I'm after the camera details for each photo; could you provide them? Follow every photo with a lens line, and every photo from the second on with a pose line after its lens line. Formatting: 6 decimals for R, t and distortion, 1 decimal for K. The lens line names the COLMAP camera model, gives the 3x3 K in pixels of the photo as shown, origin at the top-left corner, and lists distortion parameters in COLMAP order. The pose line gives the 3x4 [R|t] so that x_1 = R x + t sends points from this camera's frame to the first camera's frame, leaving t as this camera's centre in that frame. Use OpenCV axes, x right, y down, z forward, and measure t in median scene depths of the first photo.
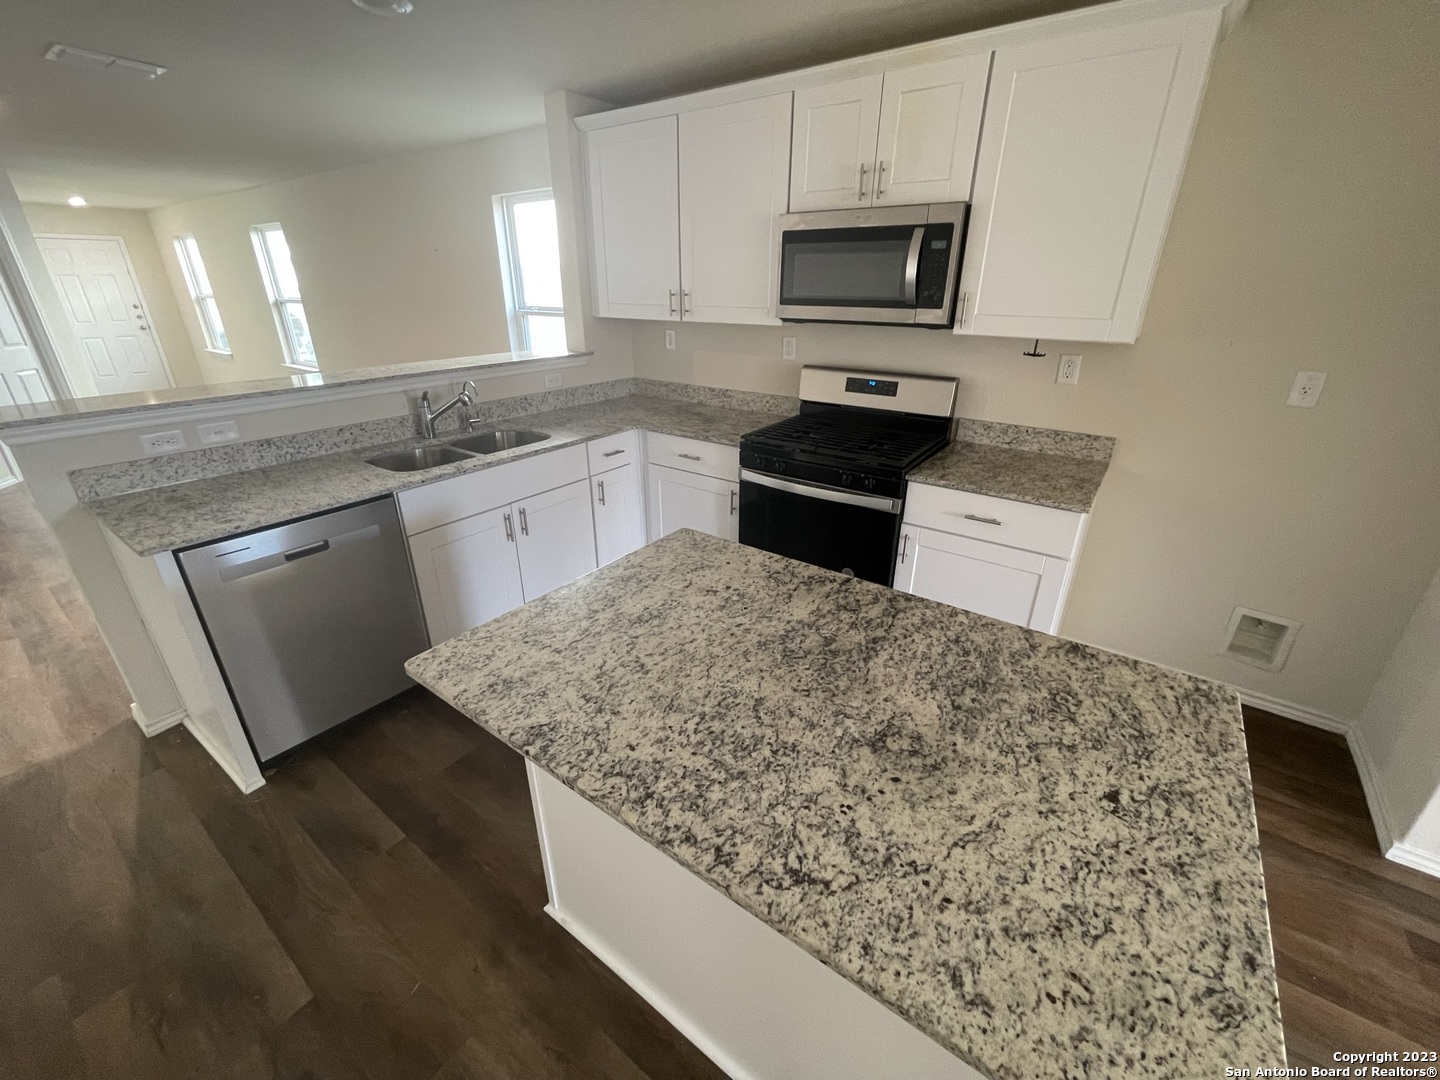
lens RADIAL K [[589.3, 0, 723.7], [0, 589.3, 538.1], [0, 0, 1]] dist [-0.002025, 0.000974]
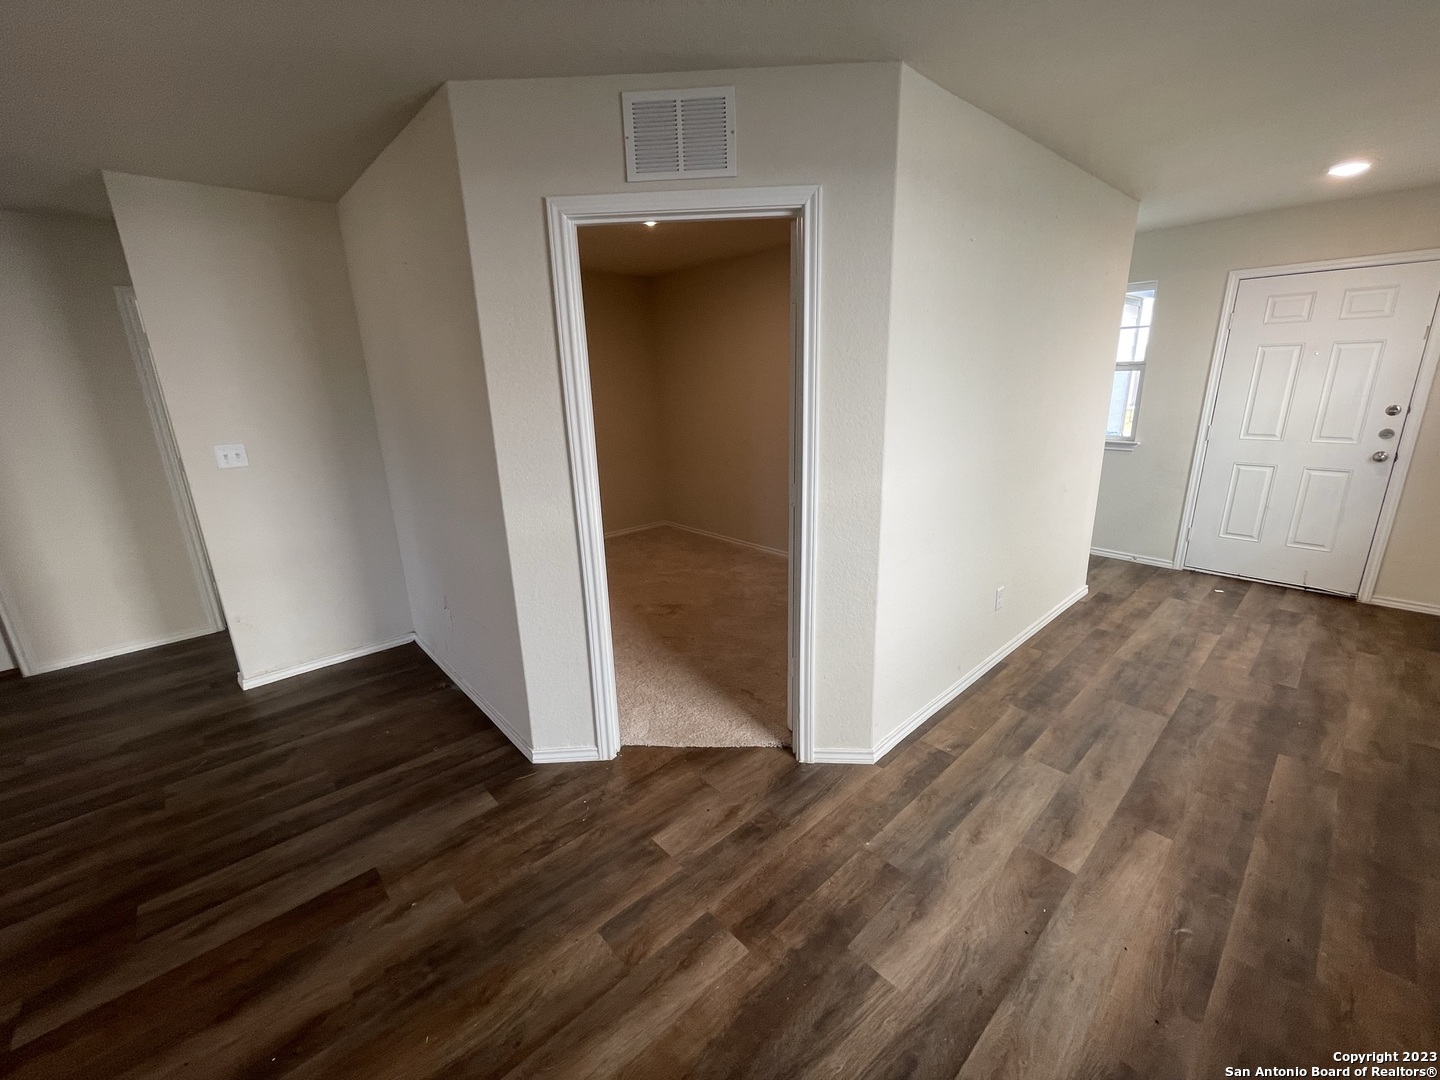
lens RADIAL K [[589.3, 0, 719.8], [0, 589.3, 534.9], [0, 0, 1]] dist [-0.002025, 0.000974]
pose [[-0.198761, 0.259293, -0.945125, -1.811664], [-0.365504, 0.875178, 0.316970, -1.034092], [0.909341, 0.408448, -0.079179, 2.389797]]
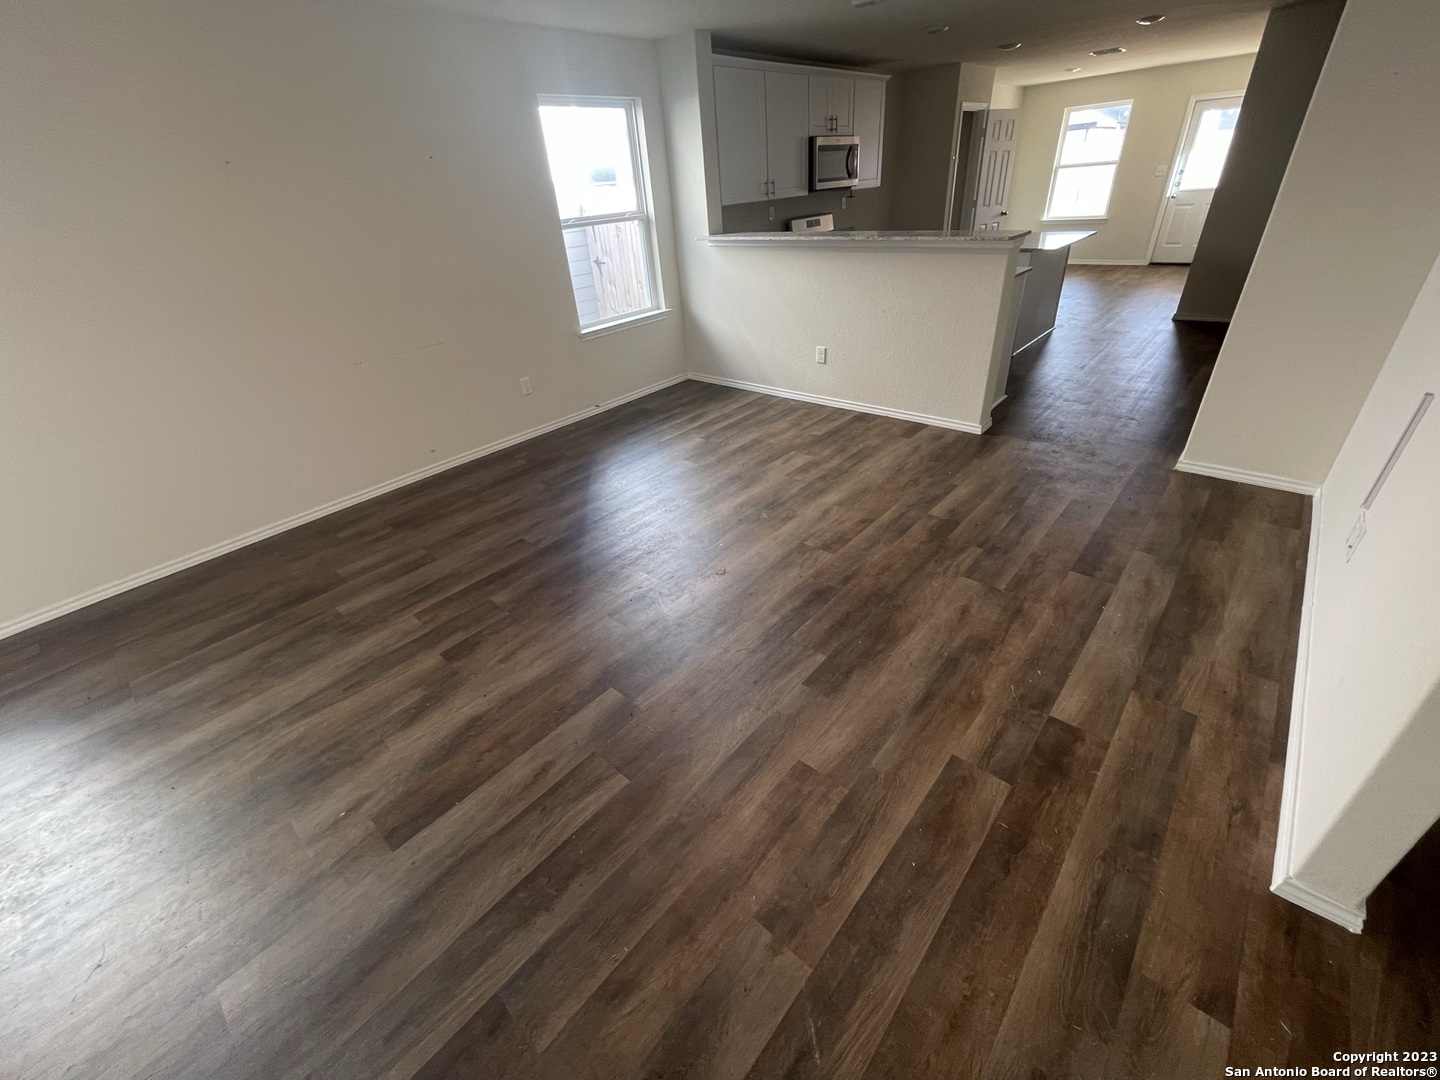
lens RADIAL K [[589.3, 0, 716.4], [0, 589.3, 540.5], [0, 0, 1]] dist [-0.002025, 0.000974]
pose [[0.097081, -0.528544, 0.843337, -2.806173], [0.461256, 0.774742, 0.432456, -0.573774], [-0.881940, 0.347011, 0.319006, 1.299250]]
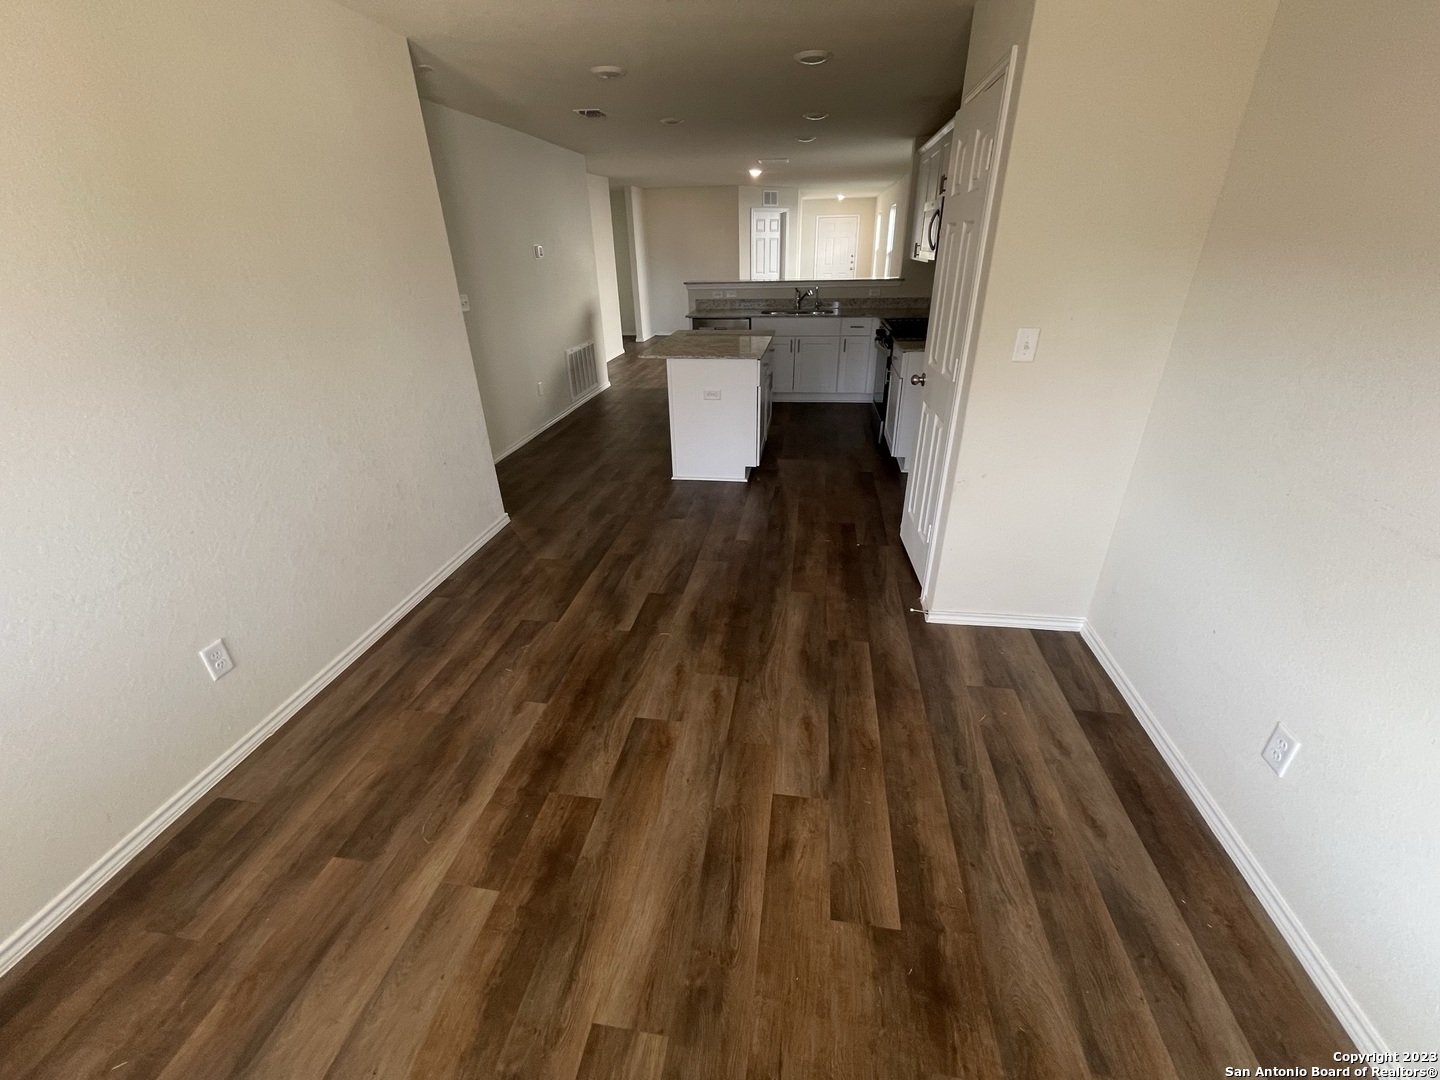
lens RADIAL K [[589.3, 0, 717.5], [0, 589.3, 541.1], [0, 0, 1]] dist [-0.002025, 0.000974]
pose [[0.455104, 0.390010, -0.800483, 2.018712], [-0.335477, 0.907834, 0.251582, 0.235904], [0.824825, 0.154047, 0.543998, -0.513290]]
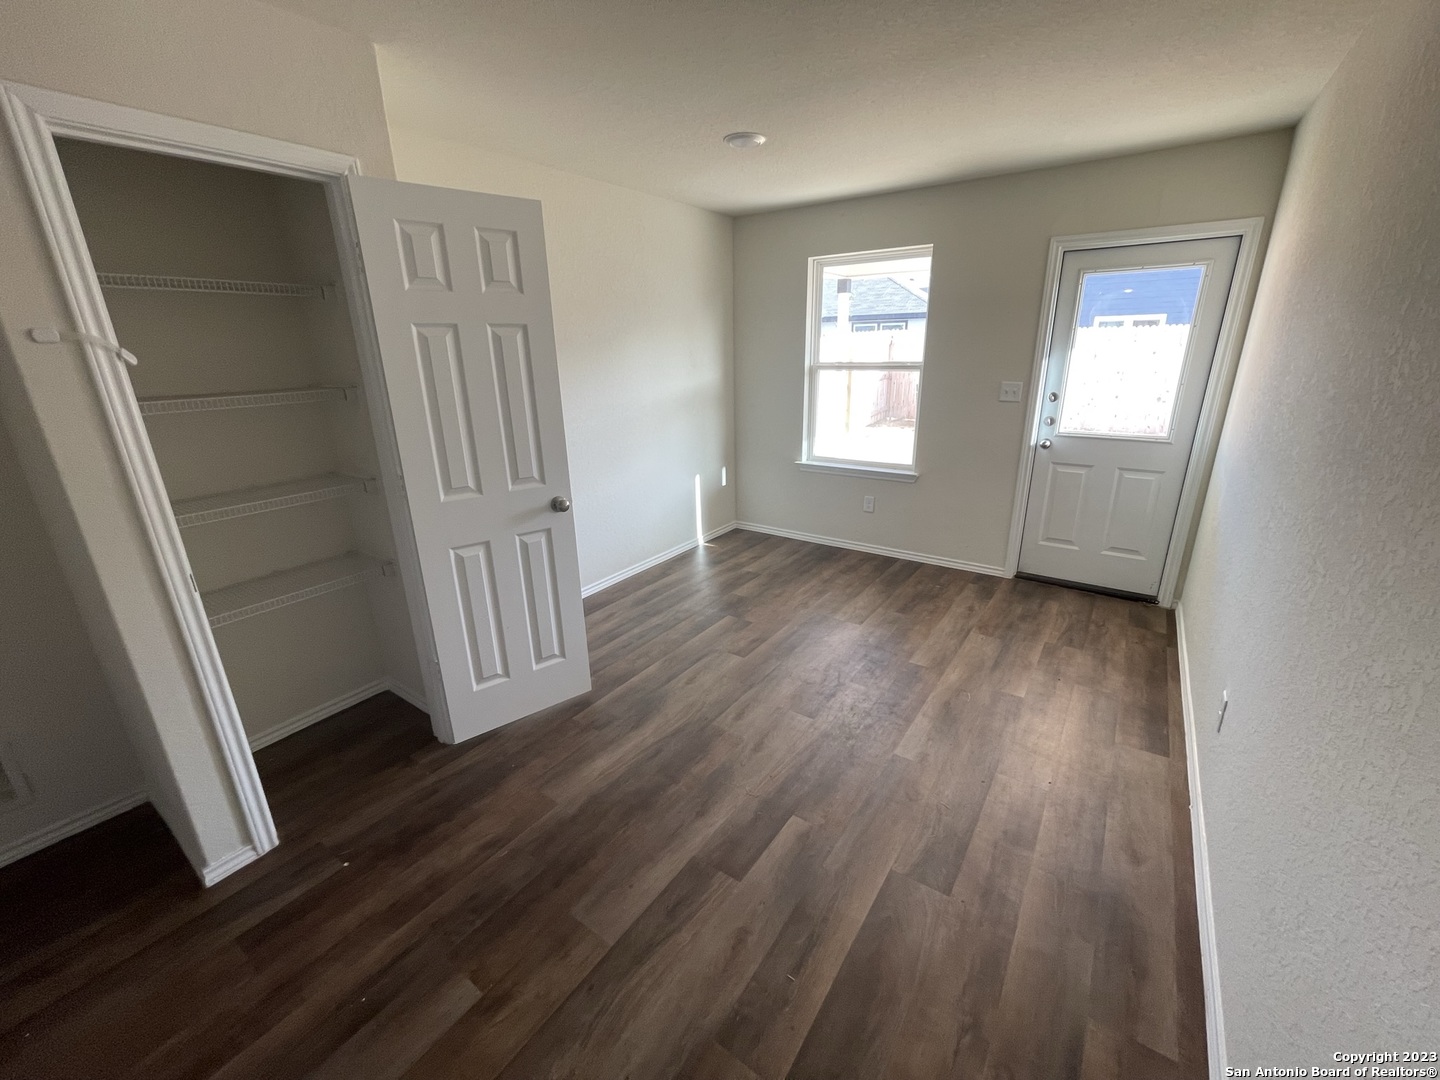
lens RADIAL K [[589.3, 0, 709.6], [0, 589.3, 538.1], [0, 0, 1]] dist [-0.002025, 0.000974]
pose [[-0.004796, -0.316249, 0.948664, 0.260294], [0.417081, 0.861587, 0.289329, 0.071143], [-0.908857, 0.397058, 0.127769, -0.137387]]
